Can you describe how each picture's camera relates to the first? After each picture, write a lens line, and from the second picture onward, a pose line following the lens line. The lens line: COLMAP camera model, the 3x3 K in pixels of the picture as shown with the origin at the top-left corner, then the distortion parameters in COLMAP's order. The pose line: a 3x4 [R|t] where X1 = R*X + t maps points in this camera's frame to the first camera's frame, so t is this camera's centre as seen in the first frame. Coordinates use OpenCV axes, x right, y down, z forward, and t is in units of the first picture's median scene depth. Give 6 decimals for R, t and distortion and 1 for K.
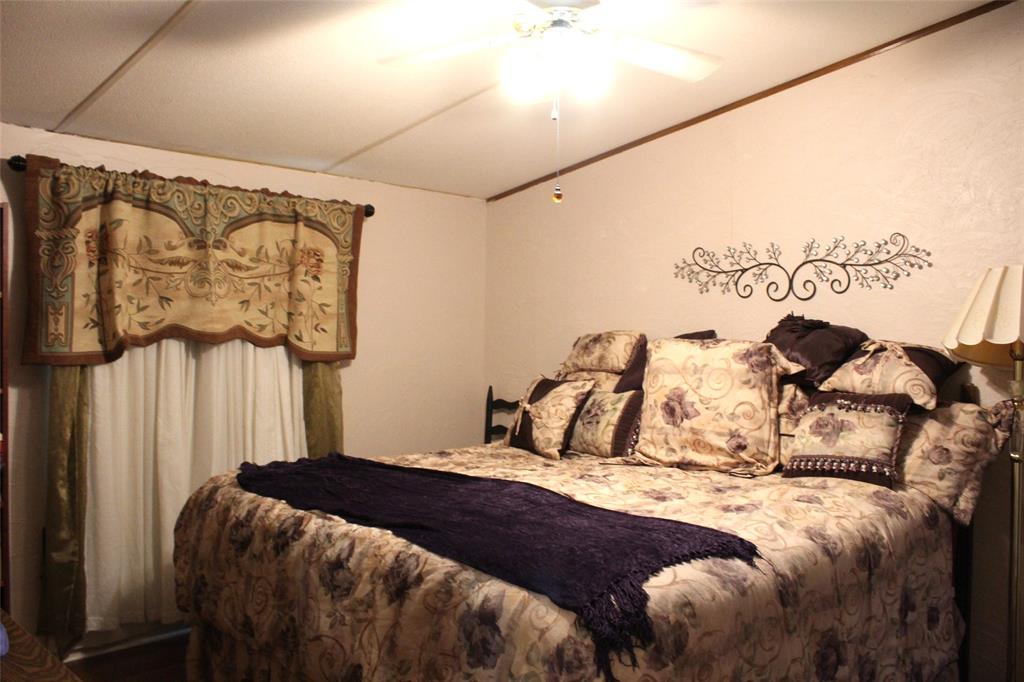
lens RADIAL K [[813.4, 0, 512.0], [0, 813.4, 341.0], [0, 0, 1]] dist [-0.144665, 0.101589]
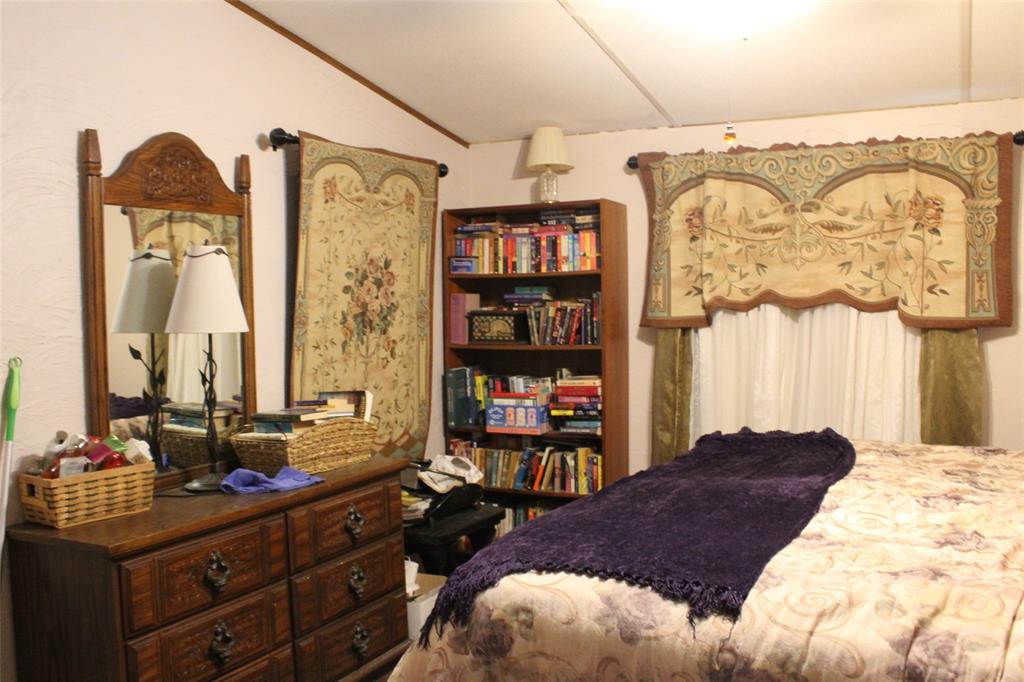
lens RADIAL K [[850.4, 0, 512.0], [0, 850.4, 341.0], [0, 0, 1]] dist [-0.063618, 0.004752]
pose [[0.370749, 0.034744, -0.928083, 0.464014], [0.011862, 0.999041, 0.042139, -0.004673], [0.928657, -0.026631, 0.369982, 0.276125]]
